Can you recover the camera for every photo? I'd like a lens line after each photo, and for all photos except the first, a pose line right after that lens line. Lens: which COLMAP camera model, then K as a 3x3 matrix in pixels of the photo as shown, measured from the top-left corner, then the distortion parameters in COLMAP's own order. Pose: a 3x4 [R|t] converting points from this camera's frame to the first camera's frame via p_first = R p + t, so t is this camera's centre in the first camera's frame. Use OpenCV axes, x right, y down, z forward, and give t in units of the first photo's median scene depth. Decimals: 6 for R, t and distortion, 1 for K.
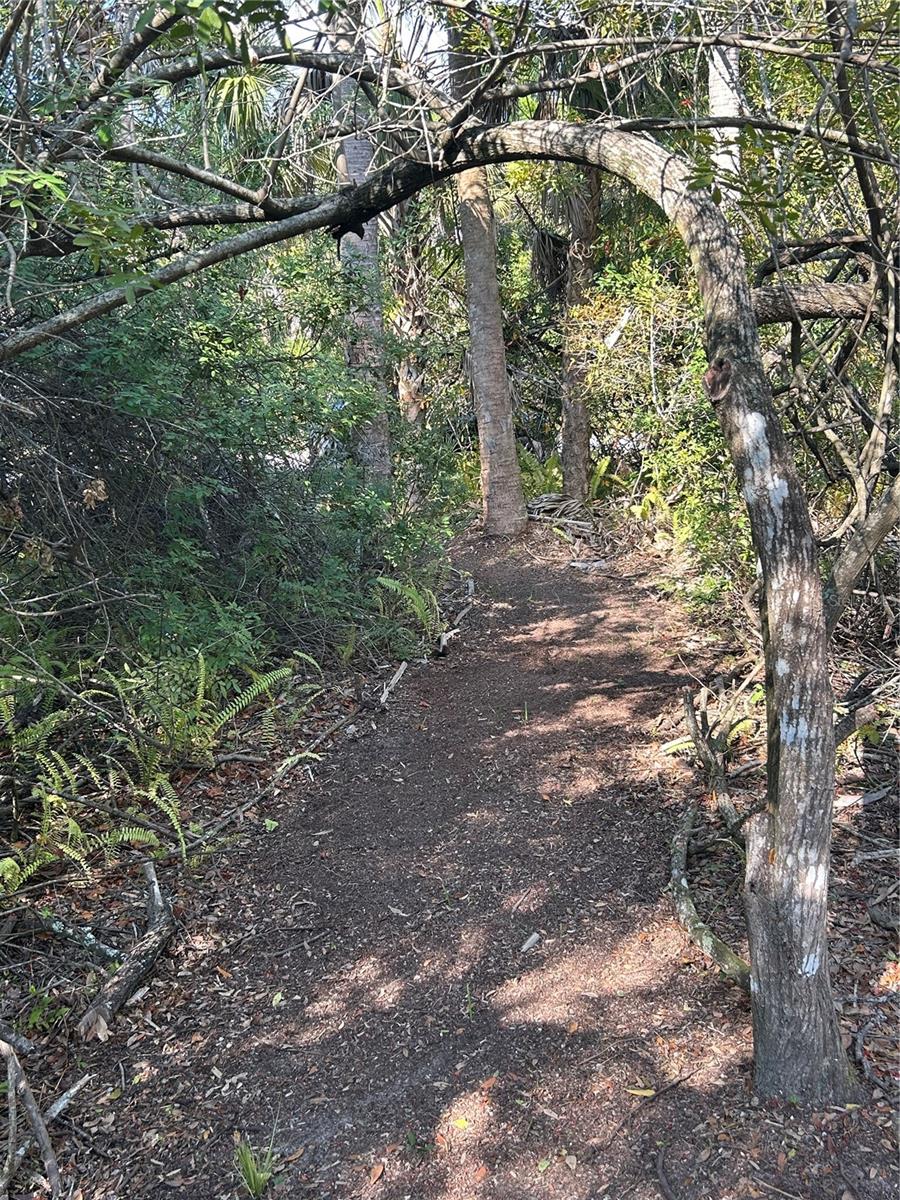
lens RADIAL K [[1159.1, 0, 449.9], [0, 1159.1, 600.5], [0, 0, 1]] dist [0.046508, 0.000000]
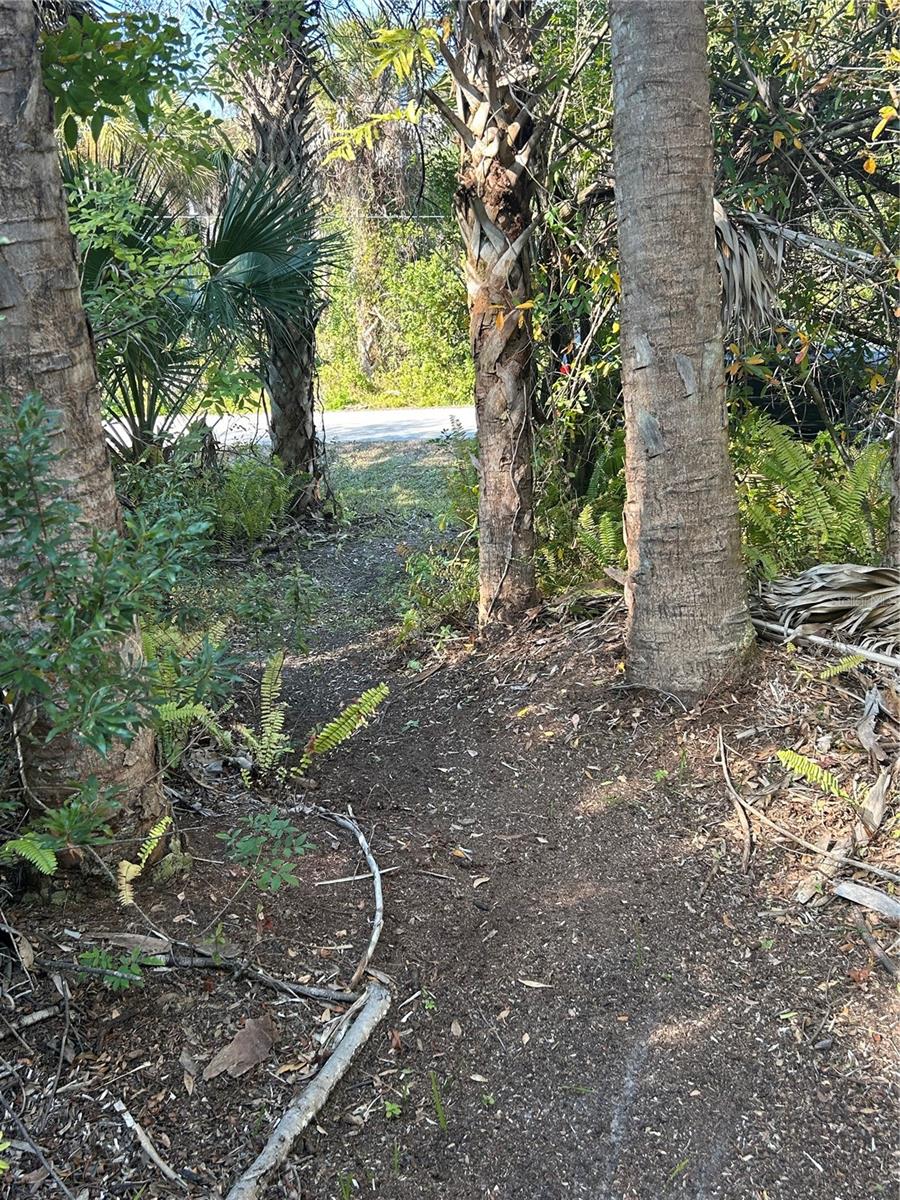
lens RADIAL K [[1159.1, 0, 449.9], [0, 1159.1, 598.8], [0, 0, 1]] dist [0.046508, 0.000000]
pose [[0.948047, 0.069649, -0.310413, 0.086571], [-0.052936, 0.996674, 0.061953, -0.099098], [0.313695, -0.042302, 0.948581, 0.622745]]
